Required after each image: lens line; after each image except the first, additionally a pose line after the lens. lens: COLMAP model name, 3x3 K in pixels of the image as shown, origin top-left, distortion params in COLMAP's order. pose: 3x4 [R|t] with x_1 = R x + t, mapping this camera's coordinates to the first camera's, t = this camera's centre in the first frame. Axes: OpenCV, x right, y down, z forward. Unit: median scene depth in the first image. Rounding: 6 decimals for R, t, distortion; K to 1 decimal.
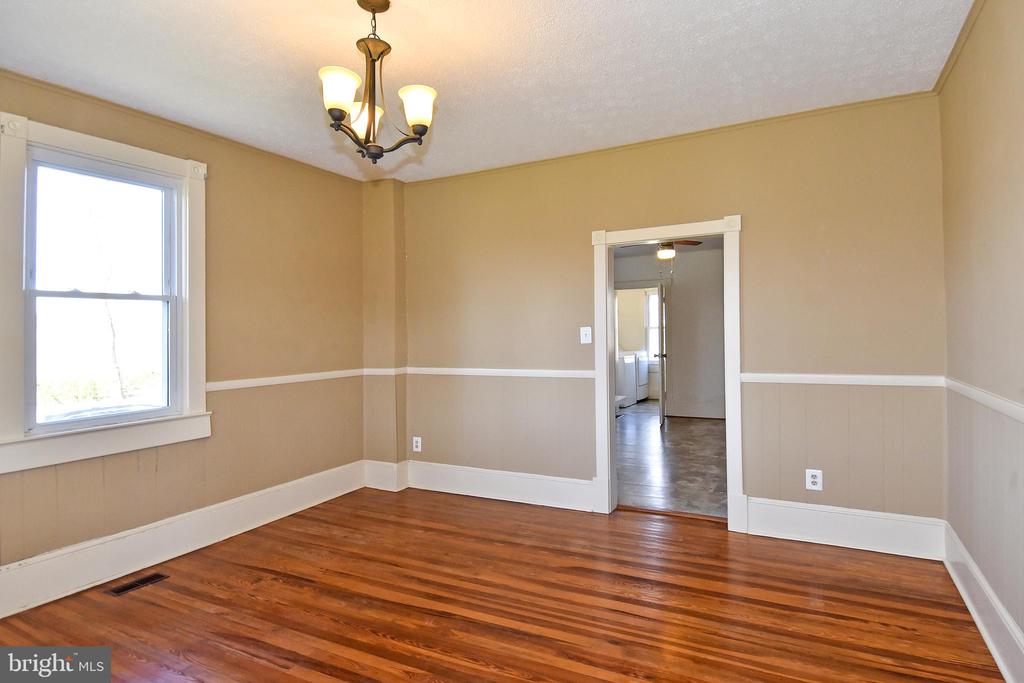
lens RADIAL K [[533.6, 0, 520.6], [0, 533.6, 338.0], [0, 0, 1]] dist [0.048488, -0.052432]
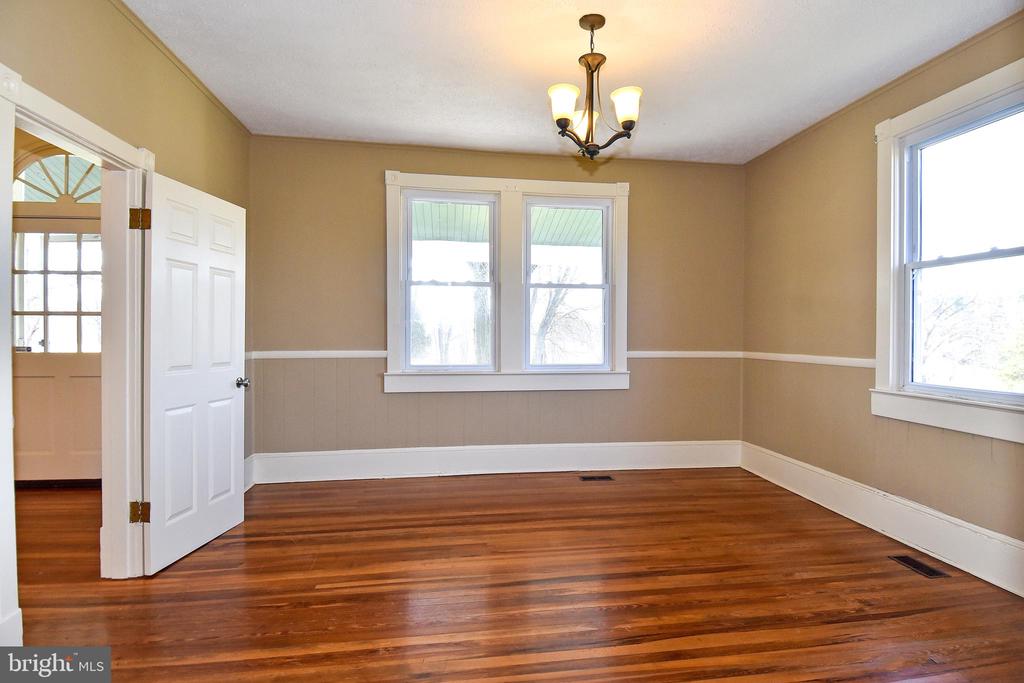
lens RADIAL K [[533.6, 0, 520.6], [0, 533.6, 338.0], [0, 0, 1]] dist [0.048488, -0.052432]
pose [[-0.816431, 0.018902, -0.577134, 0.452667], [0.014093, 0.999819, 0.012808, 0.035203], [0.577271, 0.002323, -0.816549, 1.537516]]
